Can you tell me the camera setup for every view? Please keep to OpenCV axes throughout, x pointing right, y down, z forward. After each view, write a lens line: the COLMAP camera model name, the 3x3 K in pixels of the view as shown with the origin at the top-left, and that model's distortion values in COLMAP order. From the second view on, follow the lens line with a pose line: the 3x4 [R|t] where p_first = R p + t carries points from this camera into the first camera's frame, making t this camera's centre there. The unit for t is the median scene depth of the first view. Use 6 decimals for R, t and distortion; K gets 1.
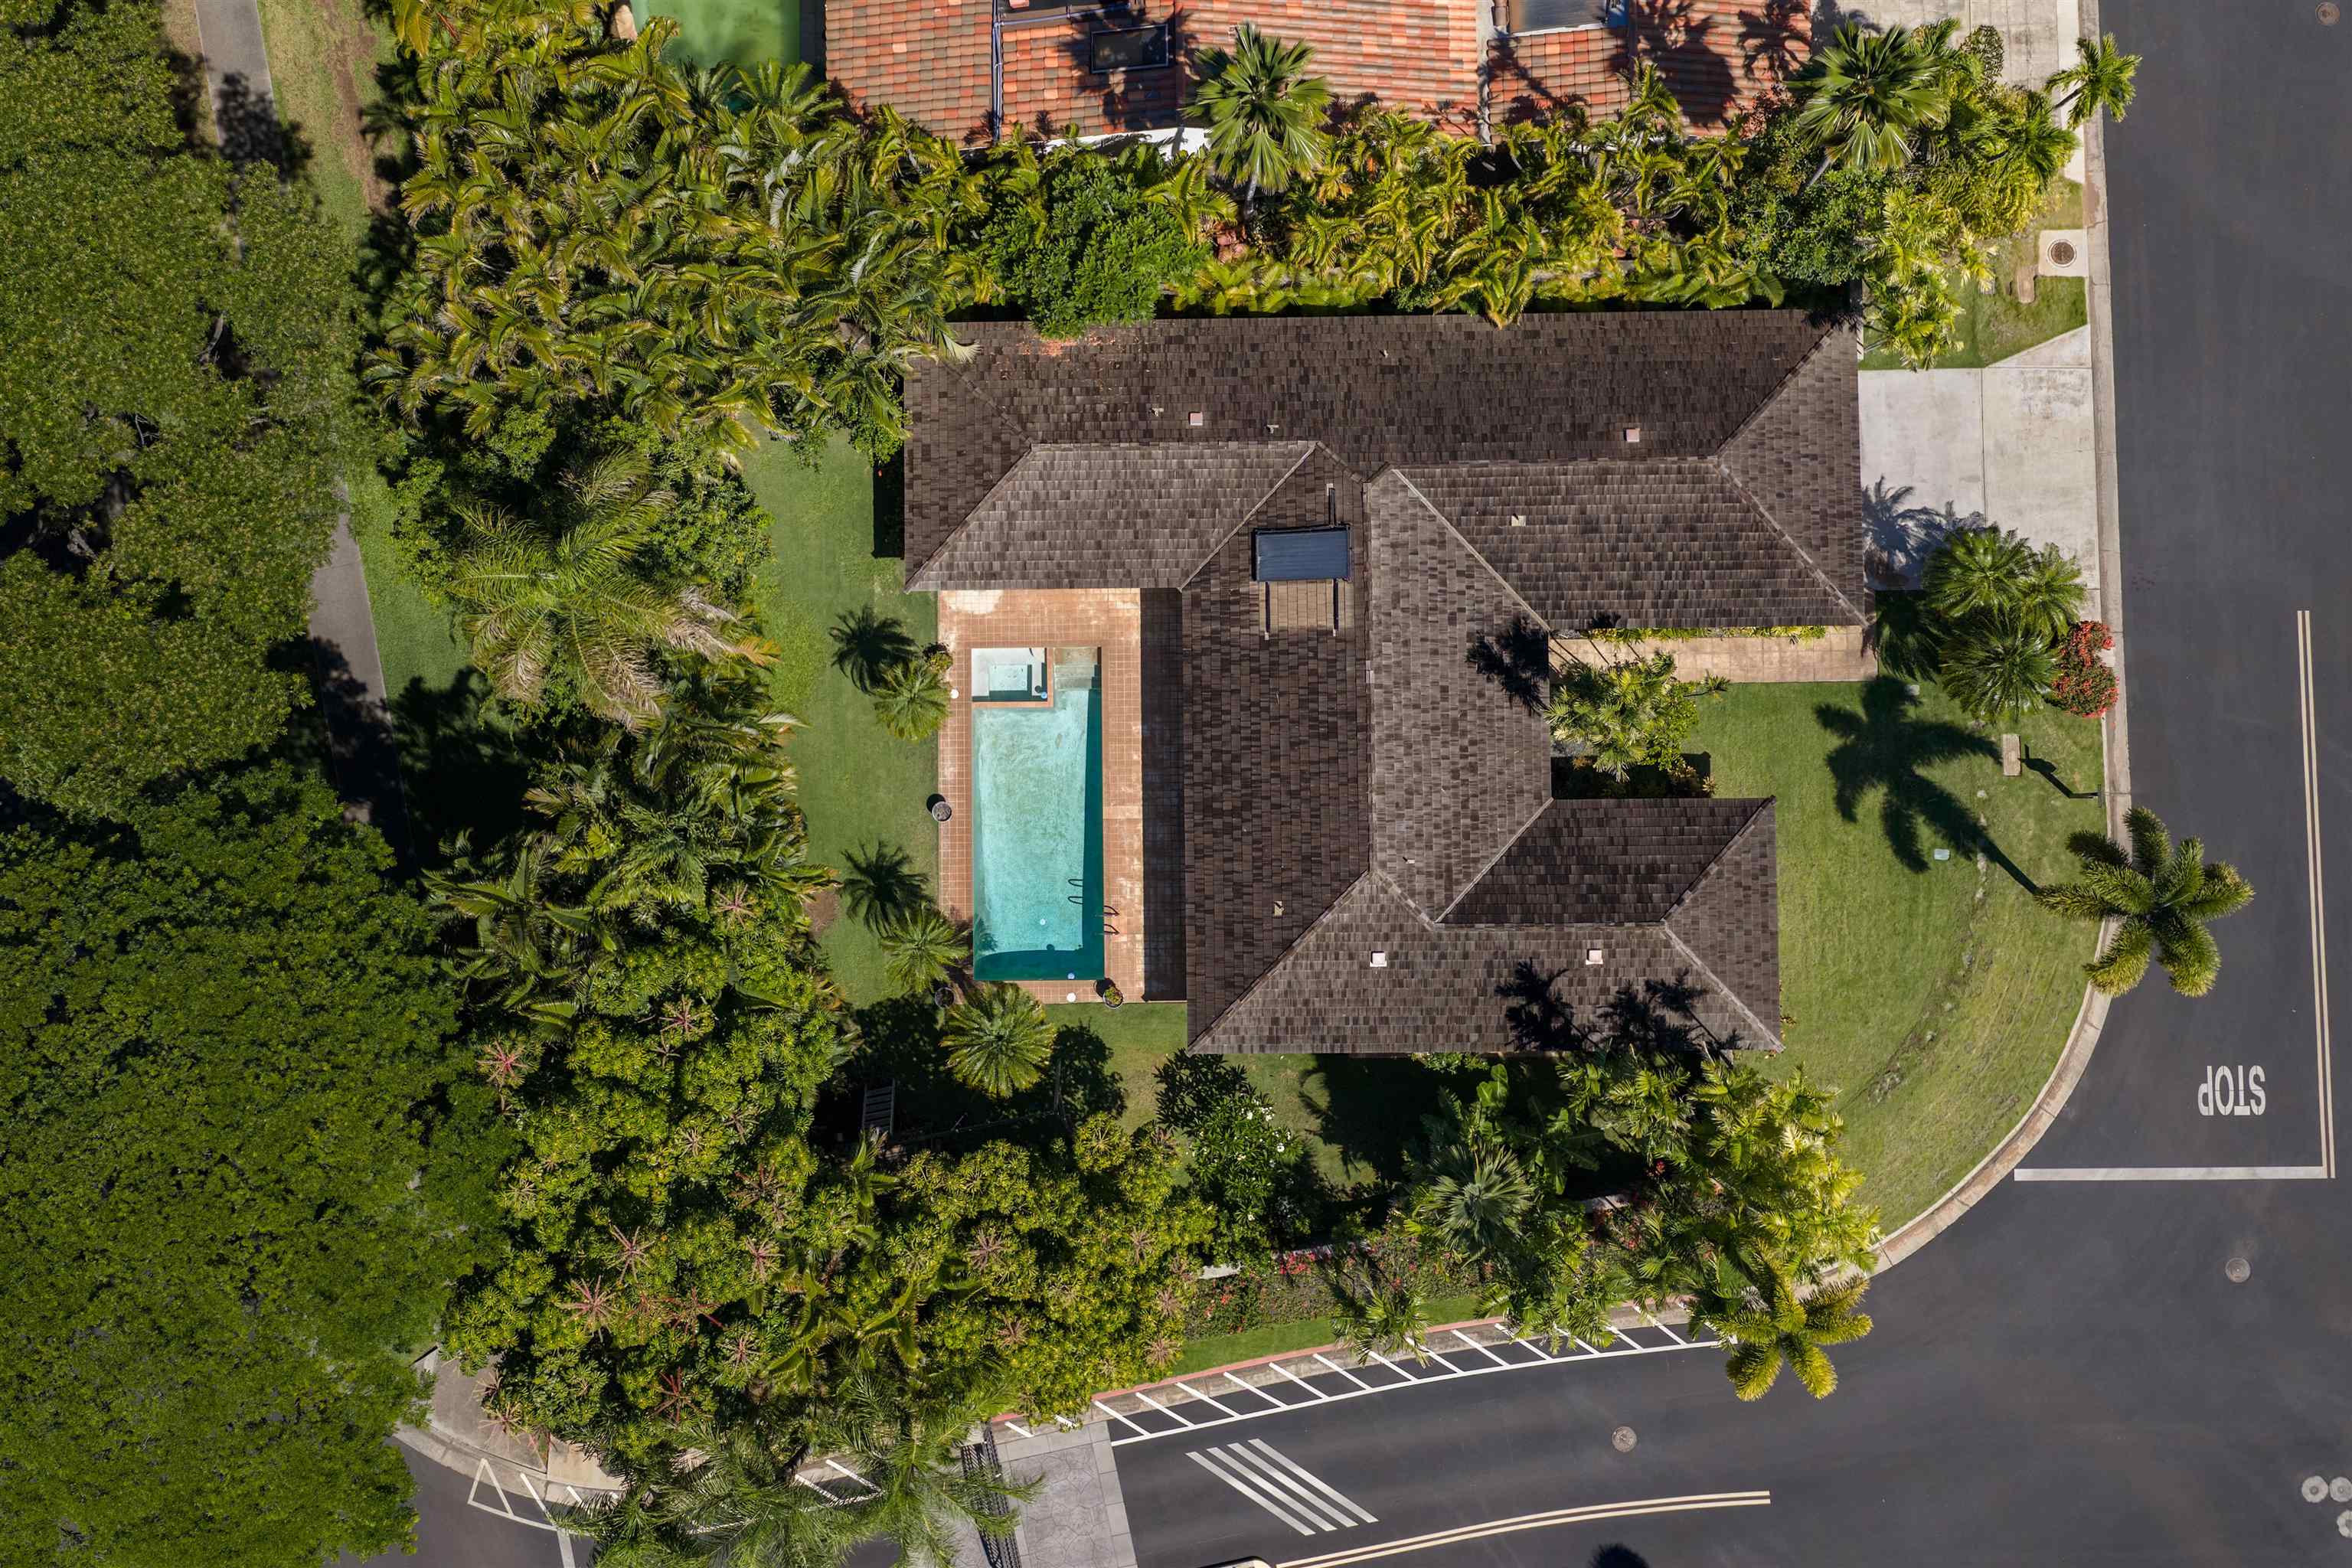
lens RADIAL K [[2176.9, 0, 1189.4], [0, 2176.9, 751.8], [0, 0, 1]] dist [-0.012721, -0.008433]
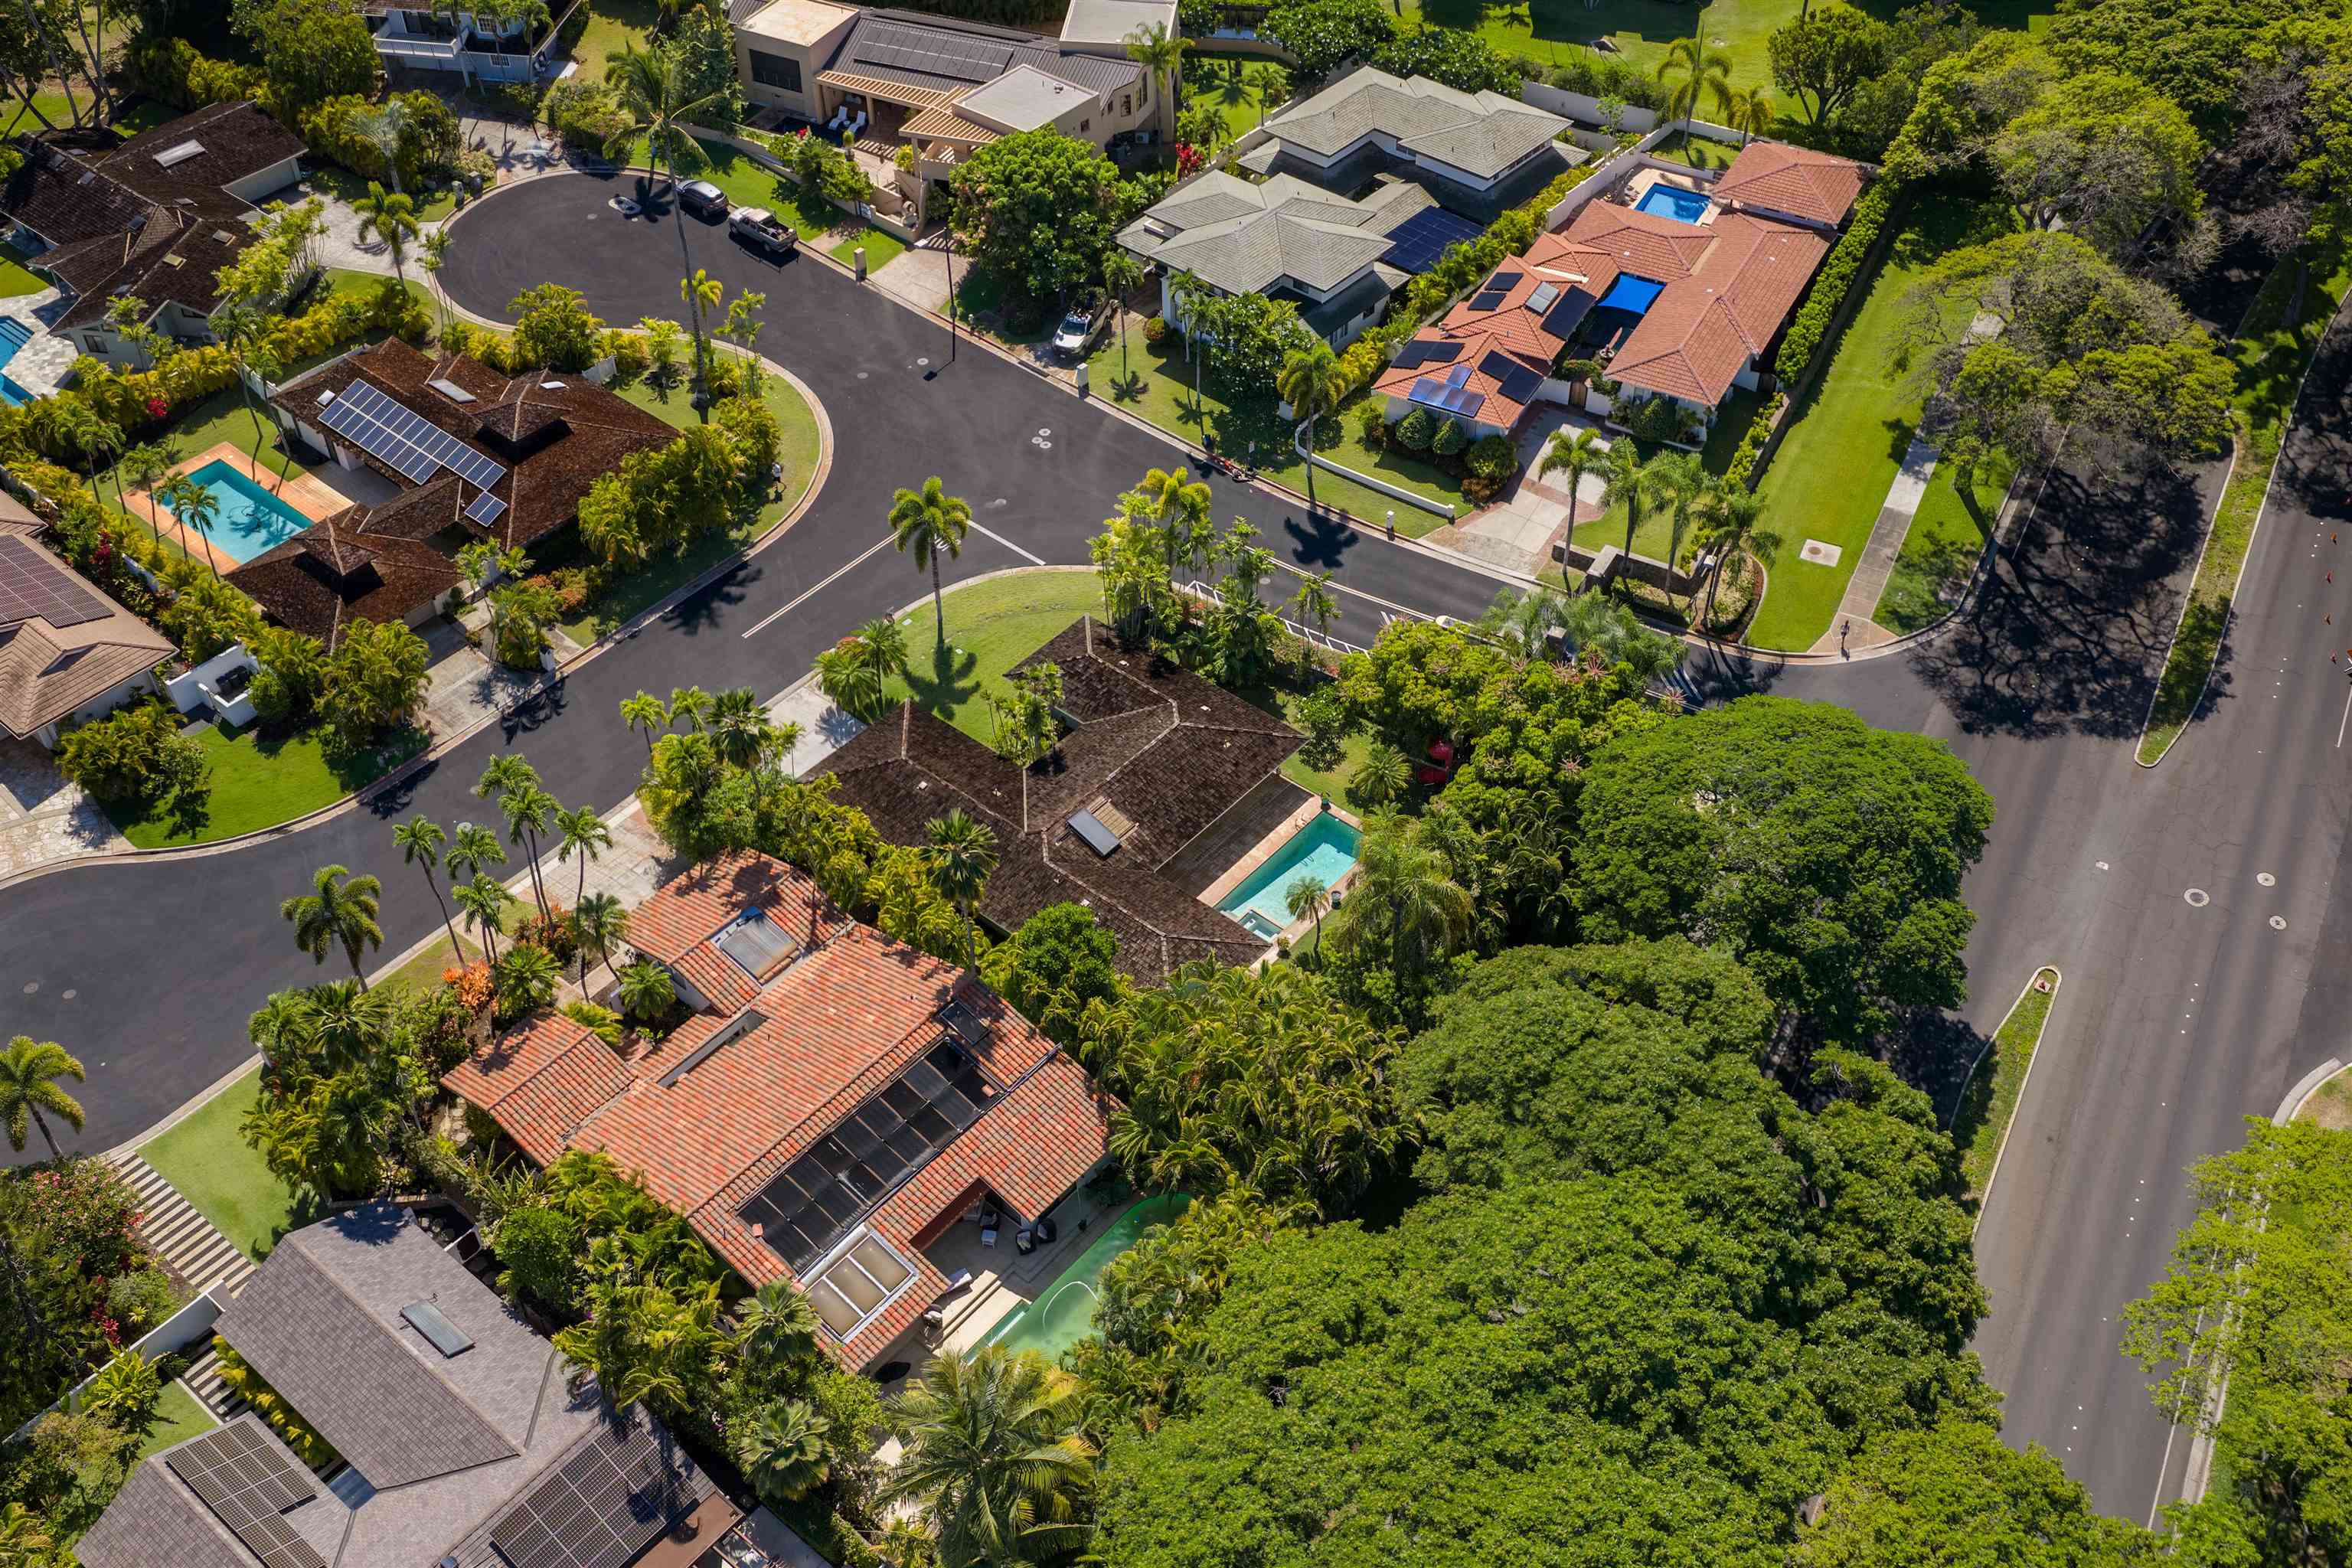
lens RADIAL K [[2176.9, 0, 1189.4], [0, 2176.9, 751.8], [0, 0, 1]] dist [-0.012721, -0.008433]
pose [[-0.752162, -0.447343, 0.483877, -0.828334], [0.658515, -0.482727, 0.577350, -1.018470], [-0.024693, 0.752901, 0.657671, -0.258070]]
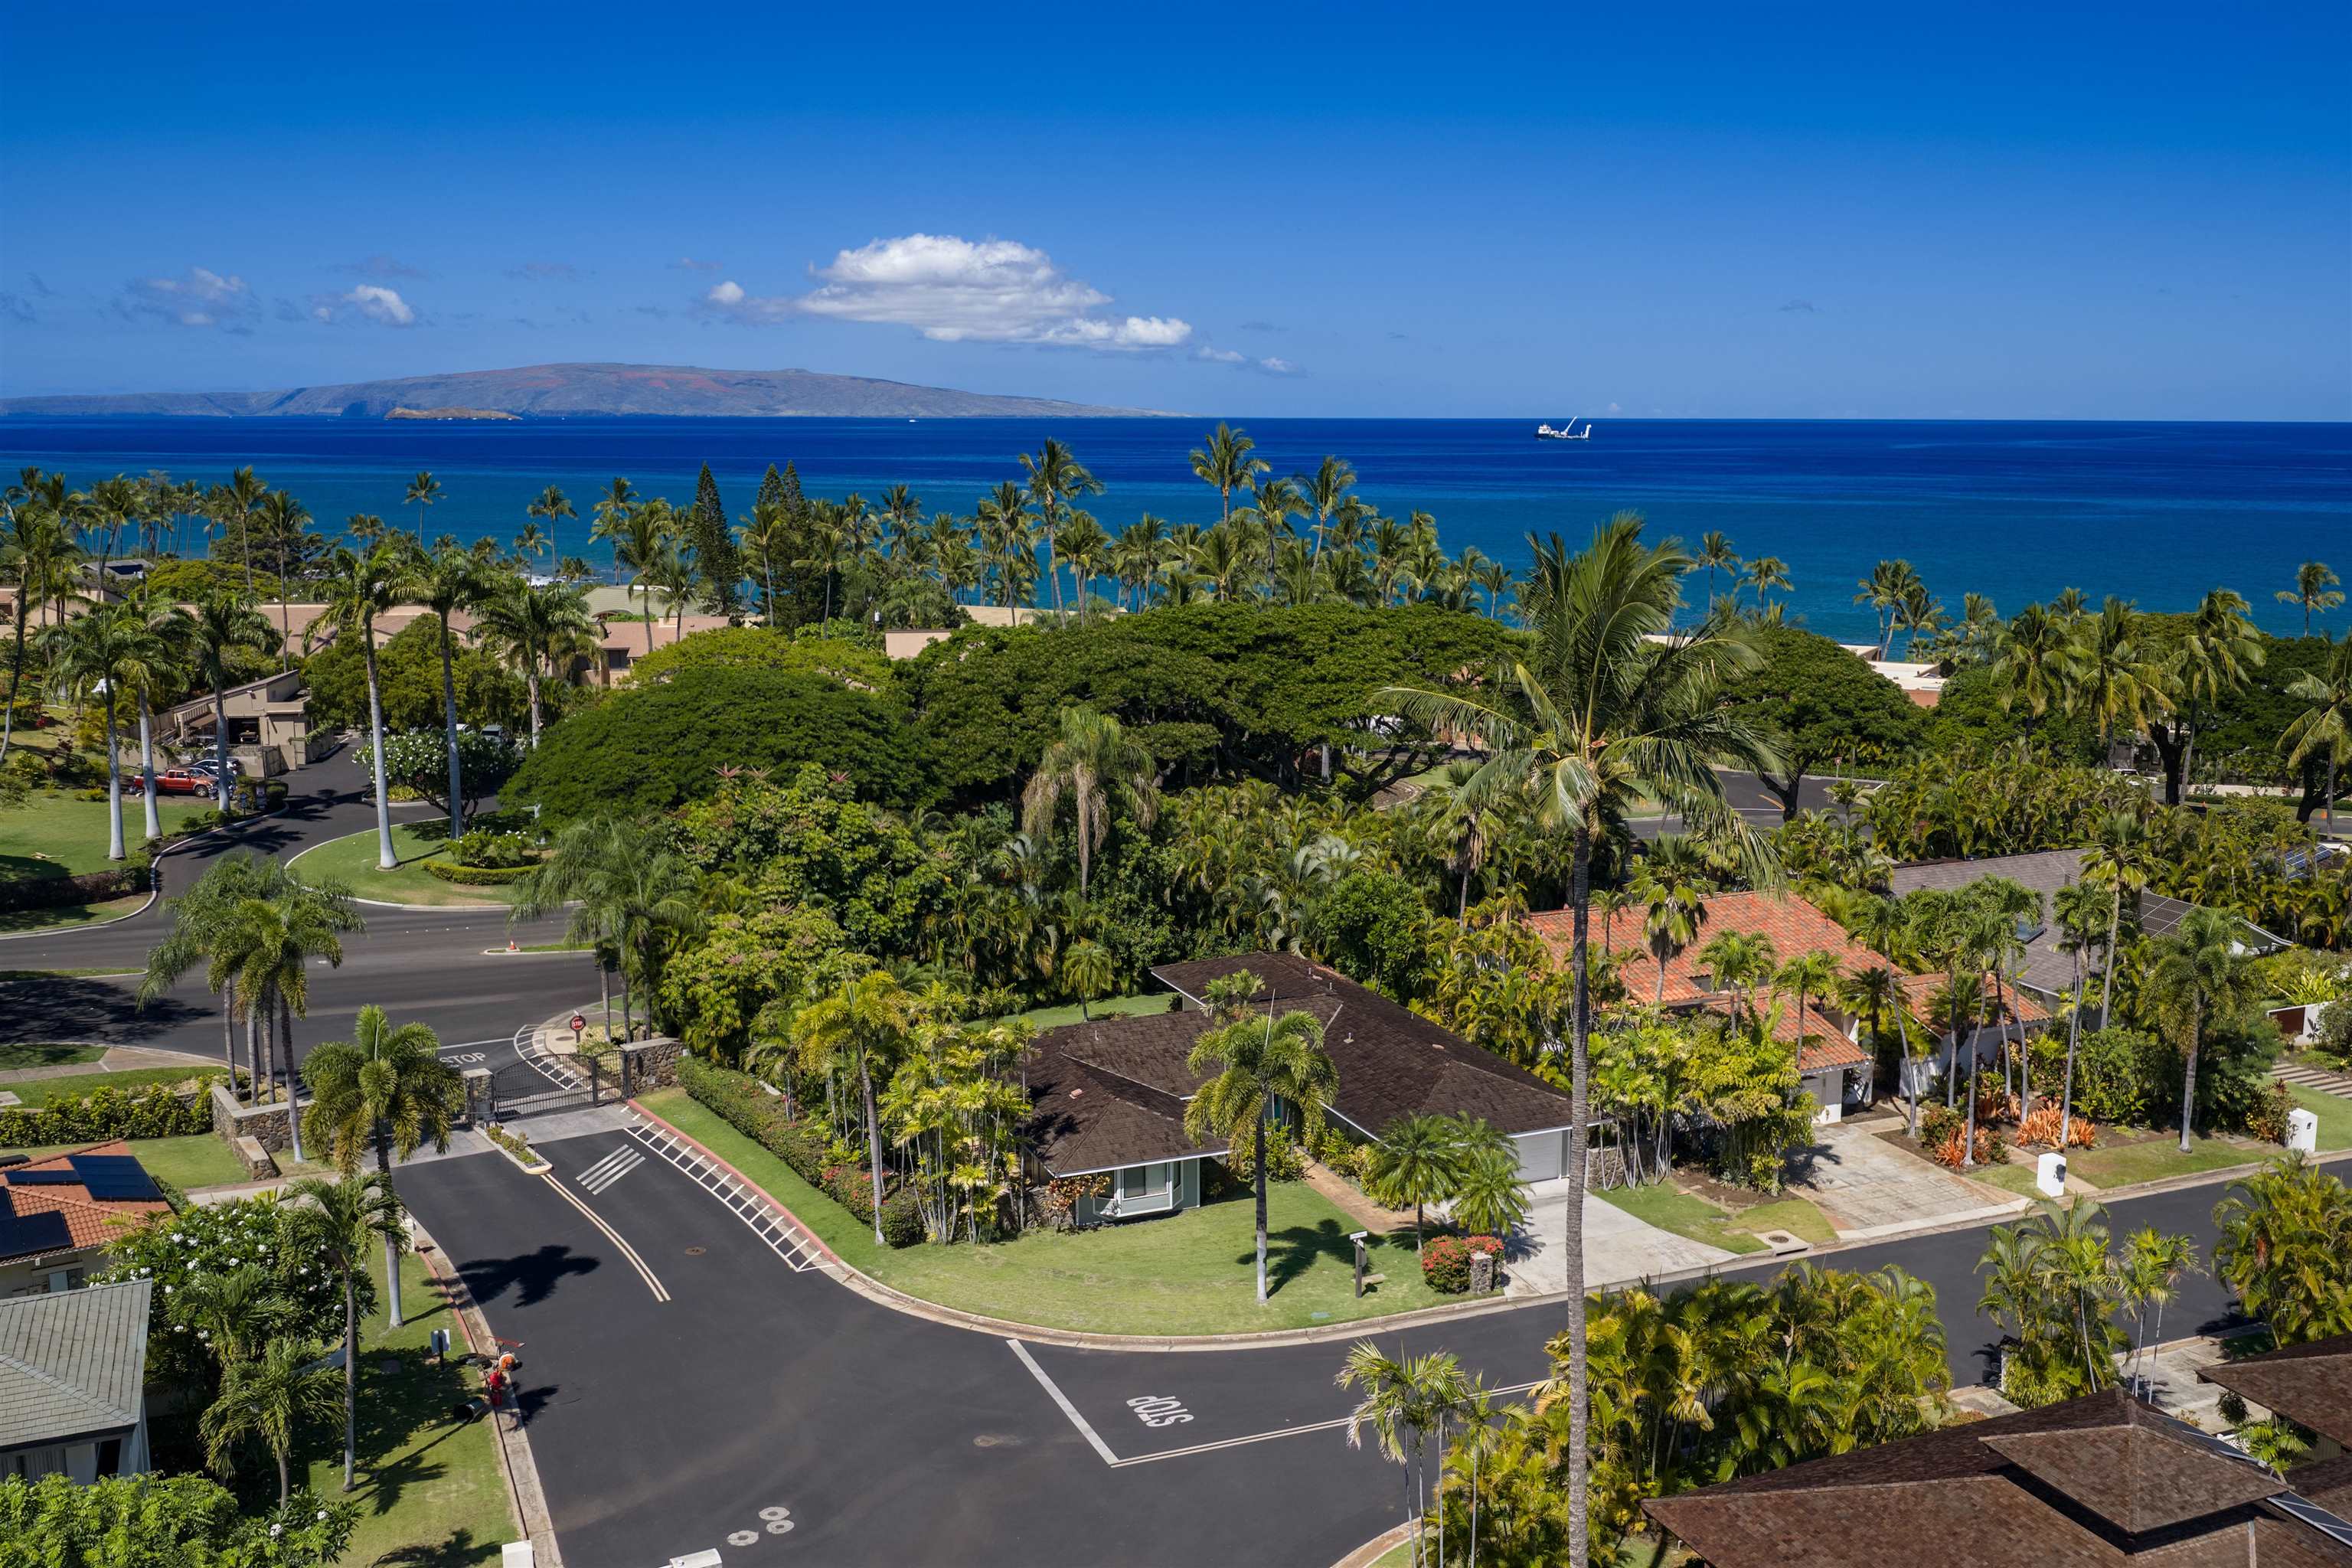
lens RADIAL K [[2176.9, 0, 1189.4], [0, 2176.9, 751.8], [0, 0, 1]] dist [-0.012721, -0.008433]
pose [[0.378921, 0.149024, -0.913351, 1.330372], [-0.924963, 0.092302, -0.368678, 0.475931], [0.029363, 0.984516, 0.172817, 0.539381]]
